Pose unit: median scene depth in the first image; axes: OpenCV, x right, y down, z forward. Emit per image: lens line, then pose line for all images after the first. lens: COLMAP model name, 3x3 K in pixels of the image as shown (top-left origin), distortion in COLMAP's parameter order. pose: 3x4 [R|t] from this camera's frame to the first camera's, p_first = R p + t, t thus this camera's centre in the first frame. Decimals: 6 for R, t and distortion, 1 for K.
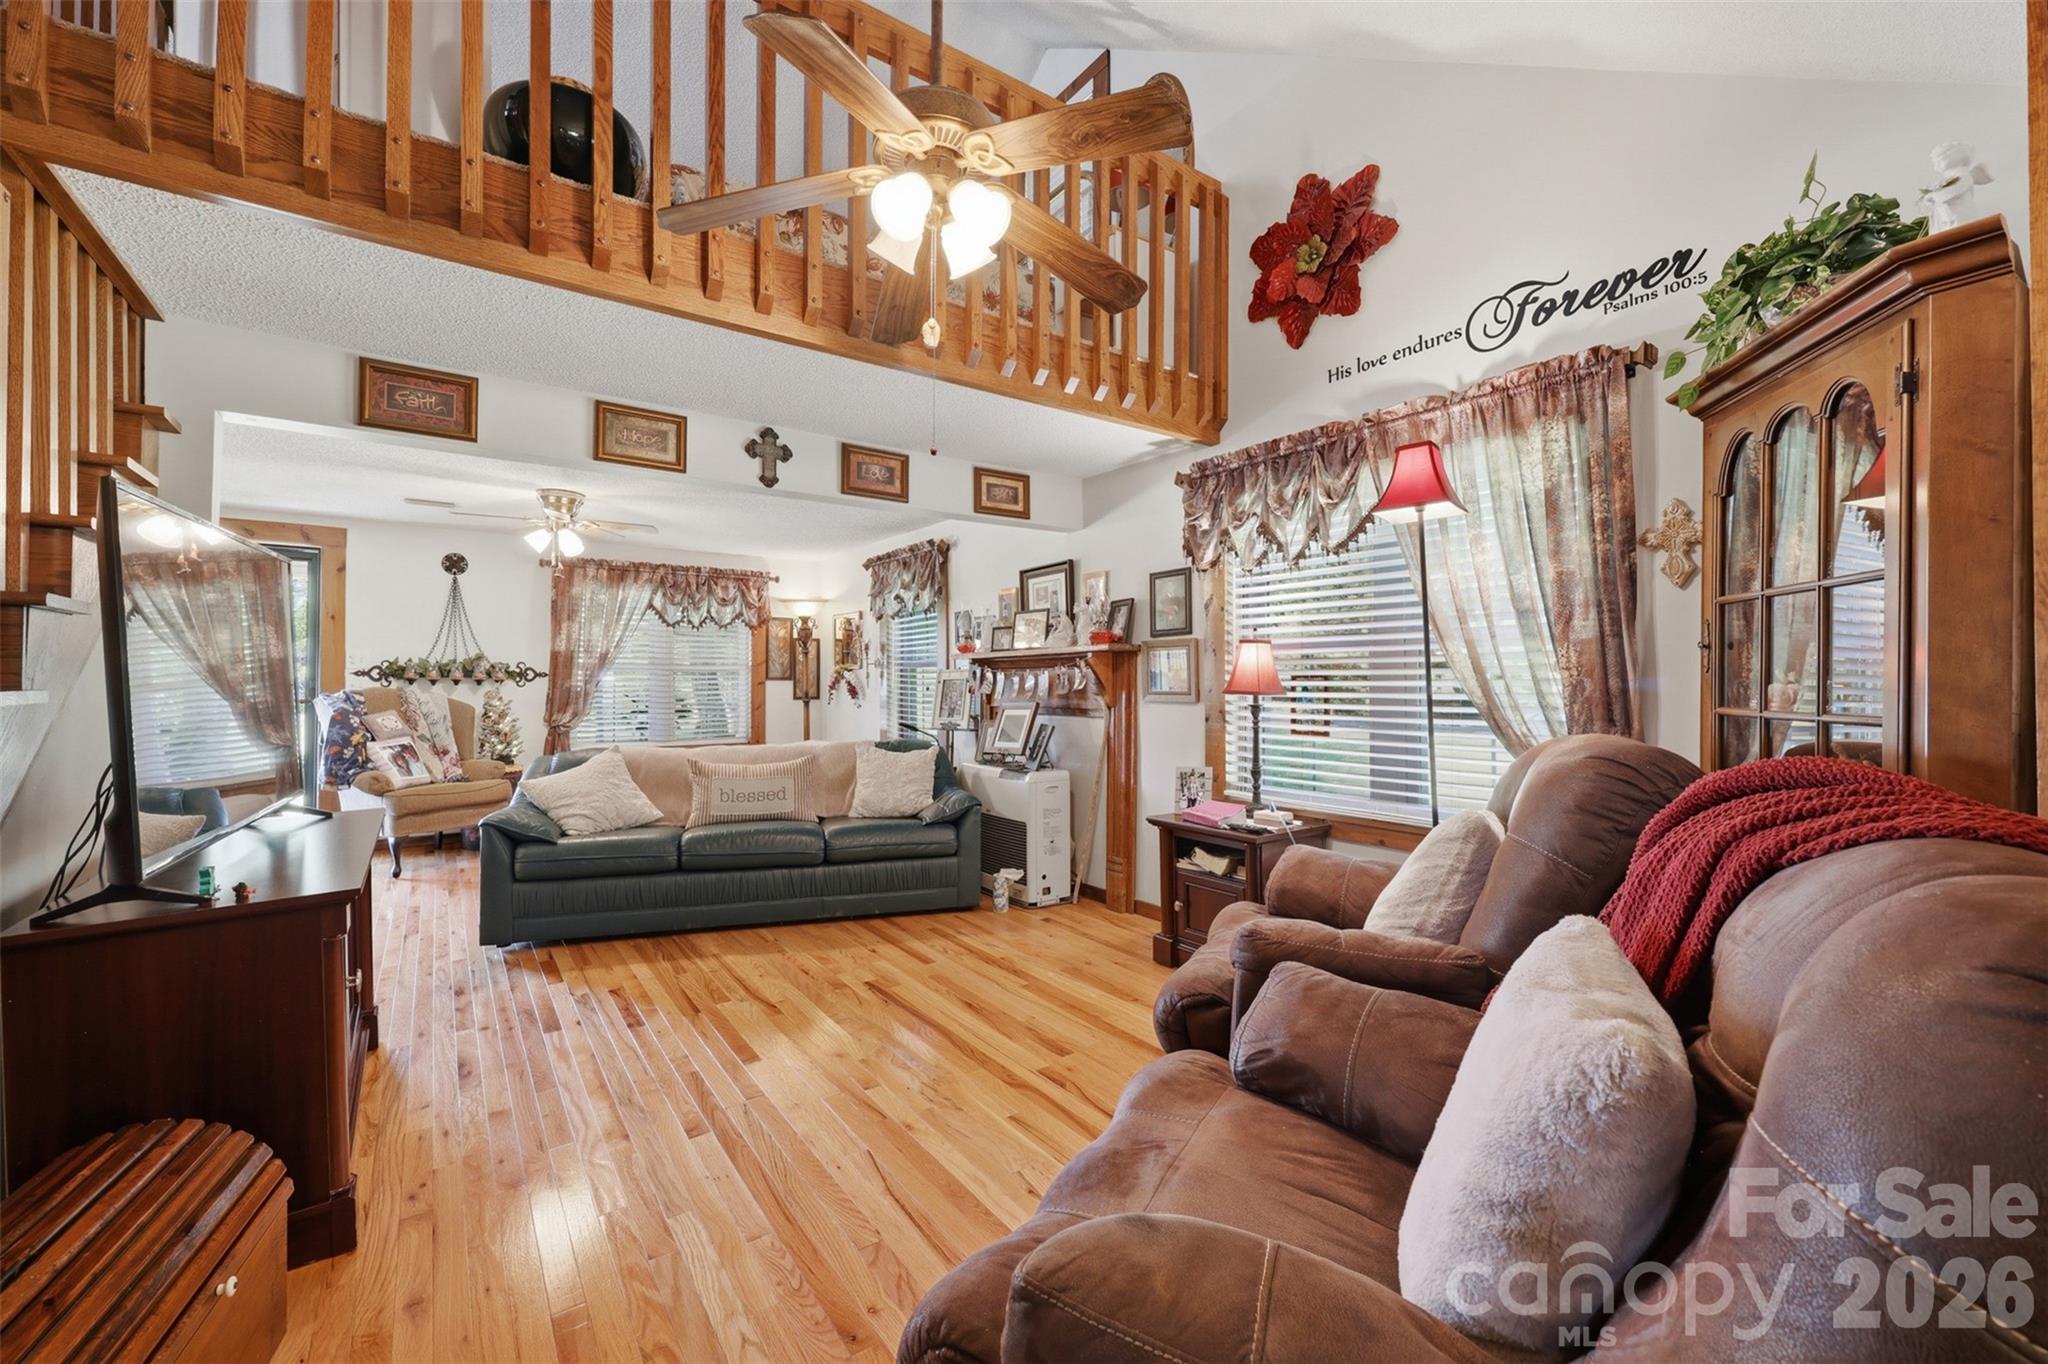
lens RADIAL K [[823.9, 0, 1012.4], [0, 823.9, 674.5], [0, 0, 1]] dist [-0.005142, 0.000399]
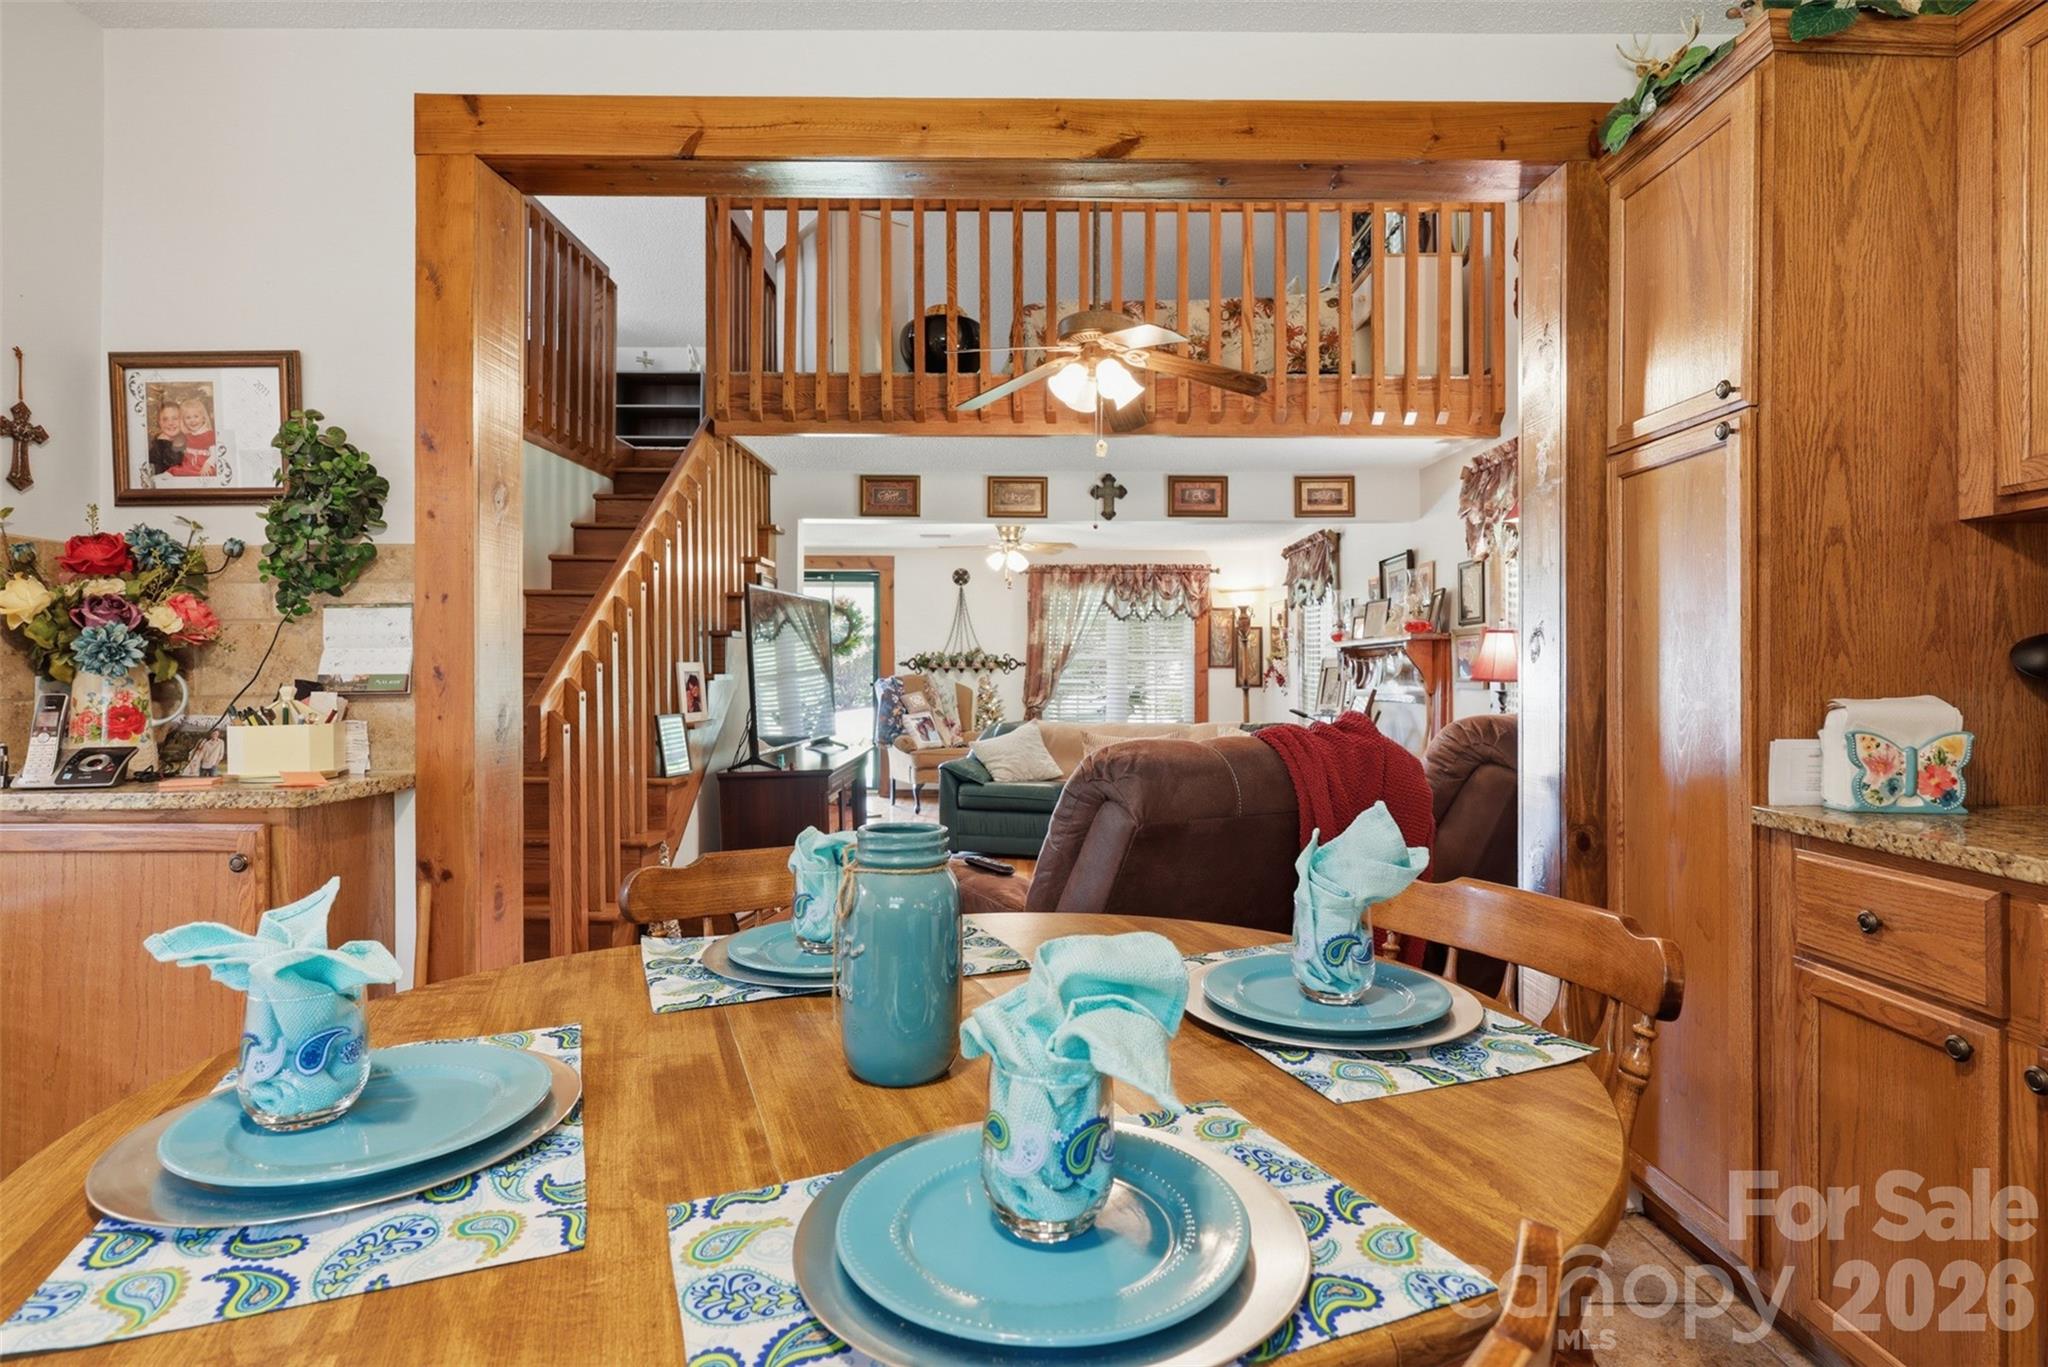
lens RADIAL K [[1111.2, 0, 1034.4], [0, 1111.2, 688.0], [0, 0, 1]] dist [0.006806, -0.001153]
pose [[0.809933, 0.008695, -0.586458, 0.459175], [0.006081, 0.999712, 0.023220, -0.002950], [0.586491, -0.022373, 0.809647, -0.354089]]
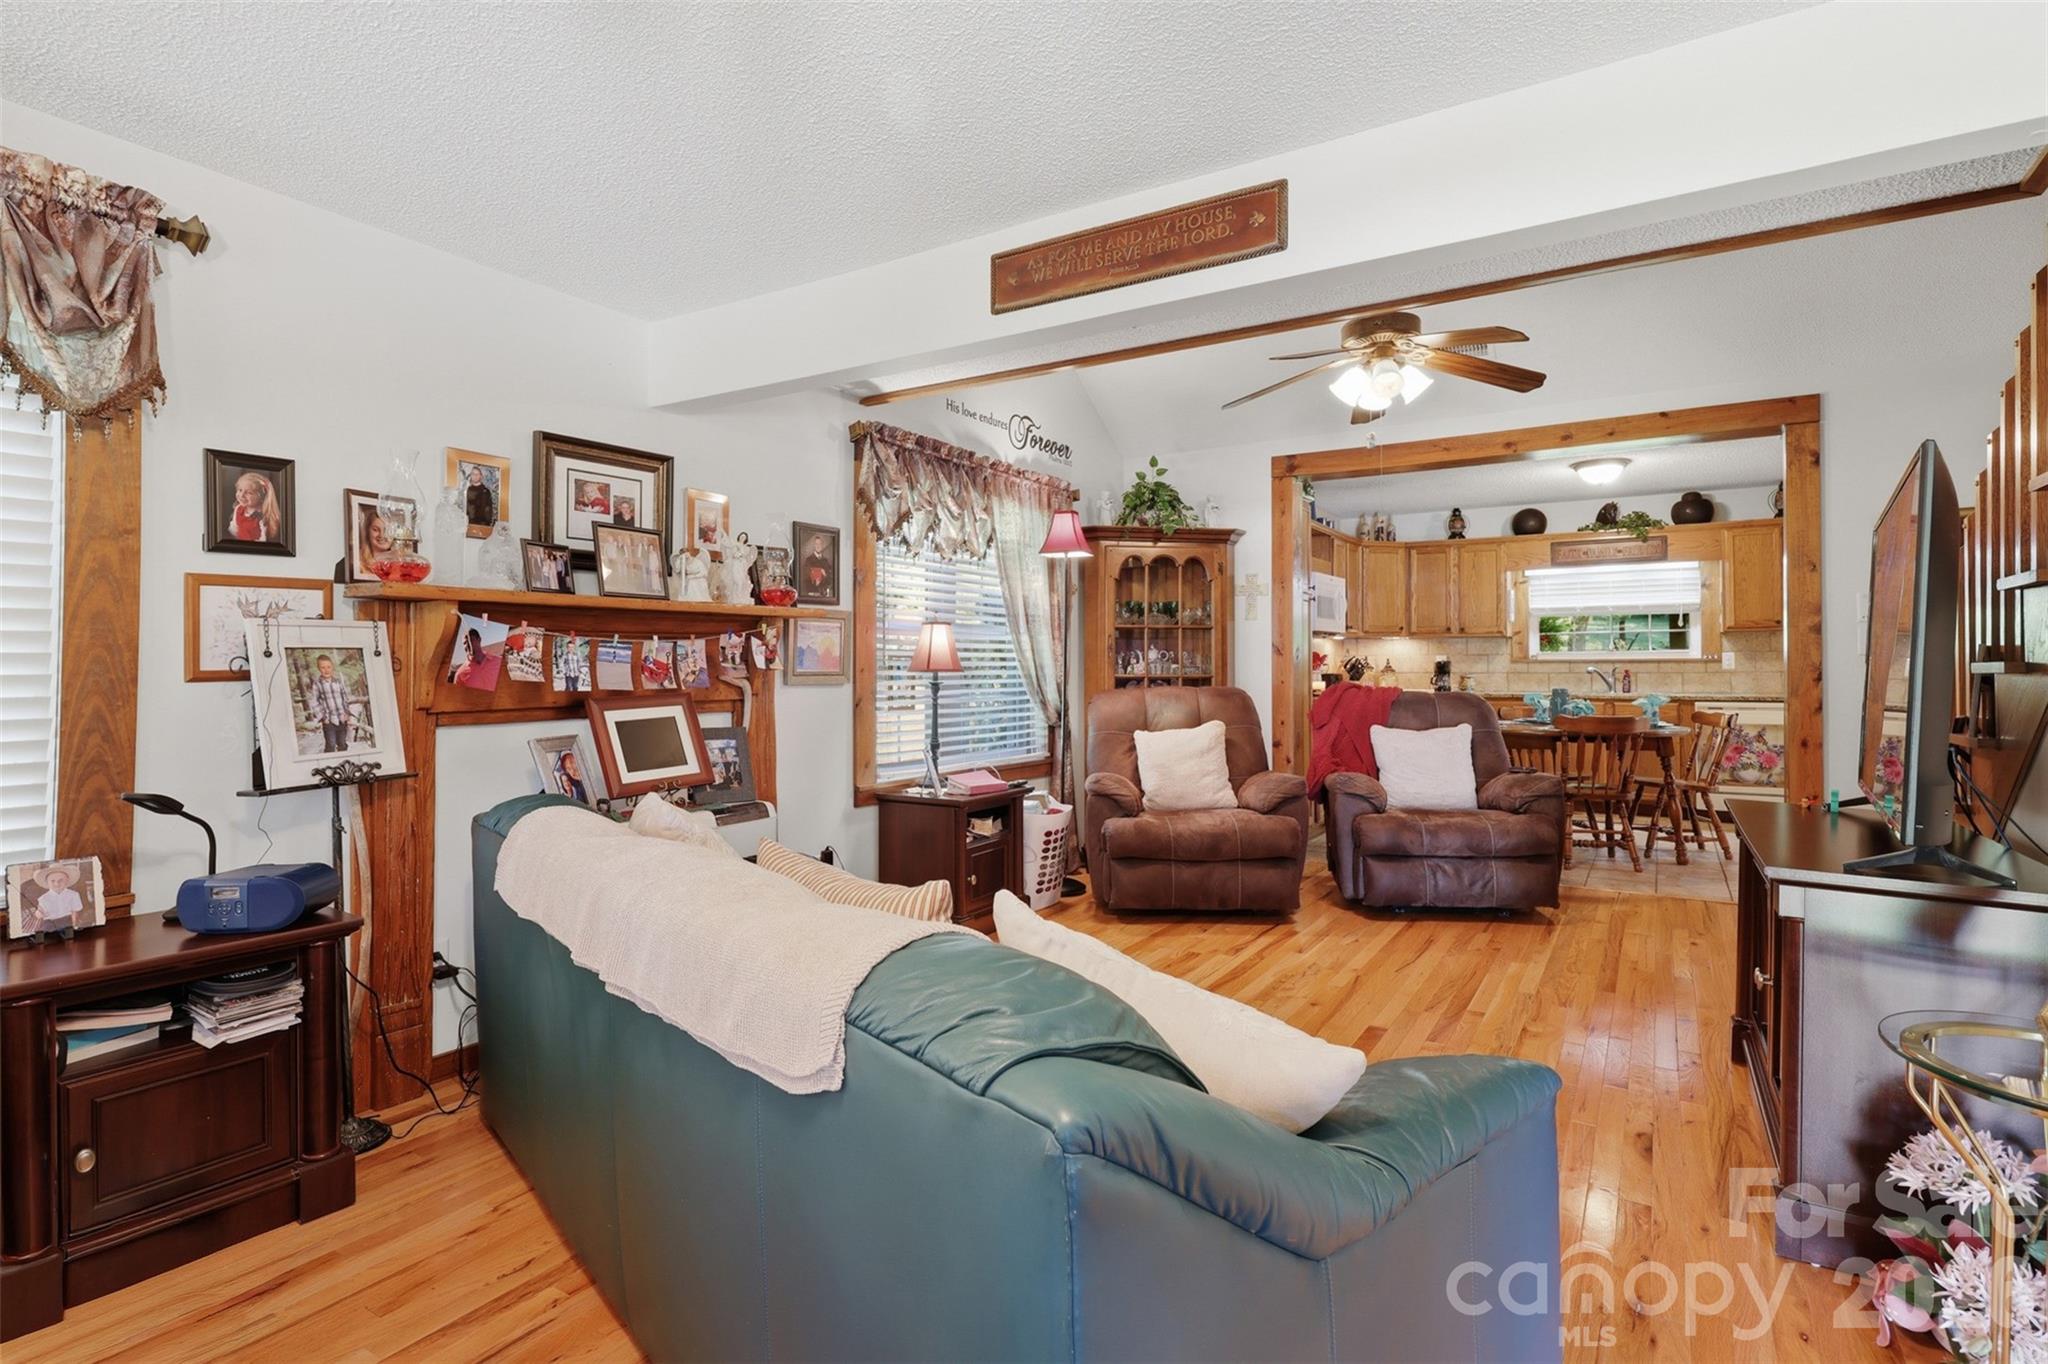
lens RADIAL K [[1024.4, 0, 1025.4], [0, 1024.4, 673.1], [0, 0, 1]] dist [-0.001871, 0.000029]
pose [[-0.391848, -0.002338, 0.920027, -0.697382], [-0.008352, 0.999965, -0.001016, 0.017637], [-0.919992, -0.008082, -0.391853, 1.010223]]
